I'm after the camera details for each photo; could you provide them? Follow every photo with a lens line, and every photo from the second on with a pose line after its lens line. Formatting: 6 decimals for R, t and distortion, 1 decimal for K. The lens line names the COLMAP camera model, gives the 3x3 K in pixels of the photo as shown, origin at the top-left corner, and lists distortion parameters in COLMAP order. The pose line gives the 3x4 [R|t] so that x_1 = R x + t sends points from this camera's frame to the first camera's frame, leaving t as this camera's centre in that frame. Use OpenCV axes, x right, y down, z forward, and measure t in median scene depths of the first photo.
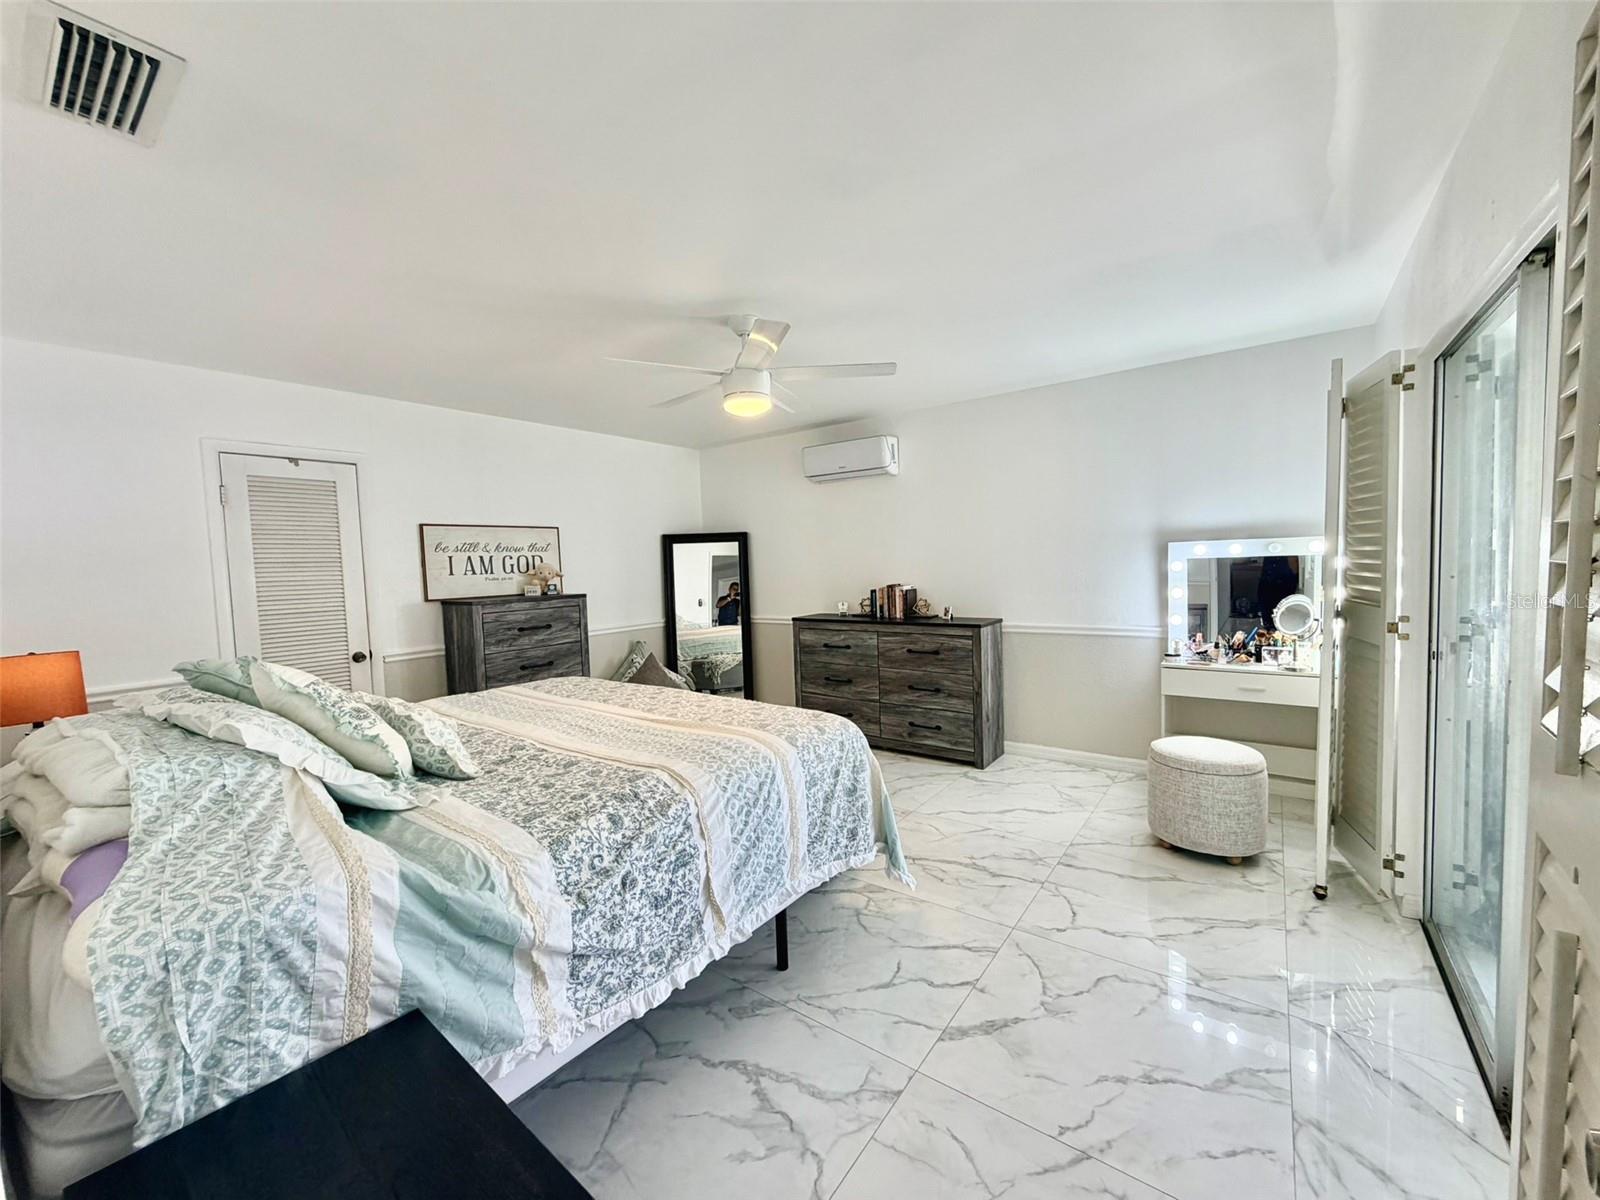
lens RADIAL K [[640.8, 0, 796.2], [0, 640.8, 599.3], [0, 0, 1]] dist [0.002380, 0.000986]
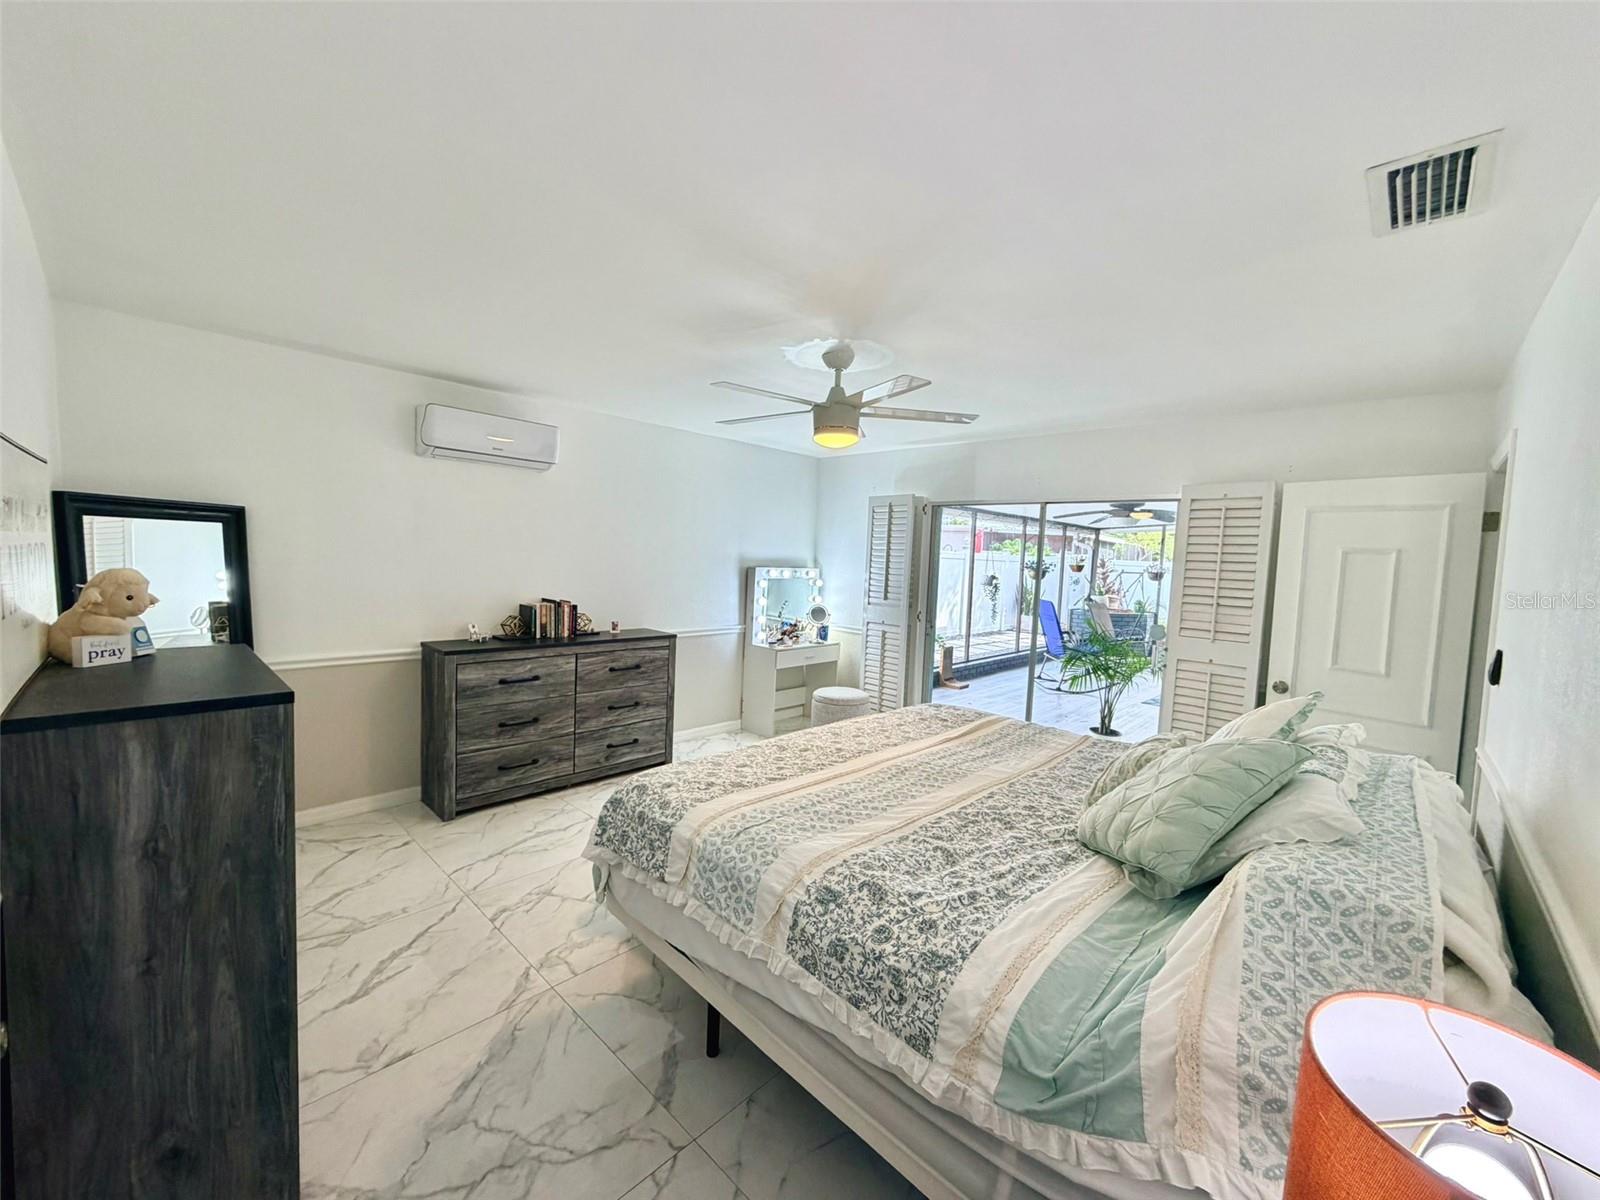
lens RADIAL K [[640.8, 0, 798.6], [0, 640.8, 605.3], [0, 0, 1]] dist [0.002380, 0.000986]
pose [[0.111450, -0.036973, 0.993082, -0.713967], [0.014545, 0.999261, 0.035570, -0.043551], [-0.993664, 0.010480, 0.111906, 0.601175]]
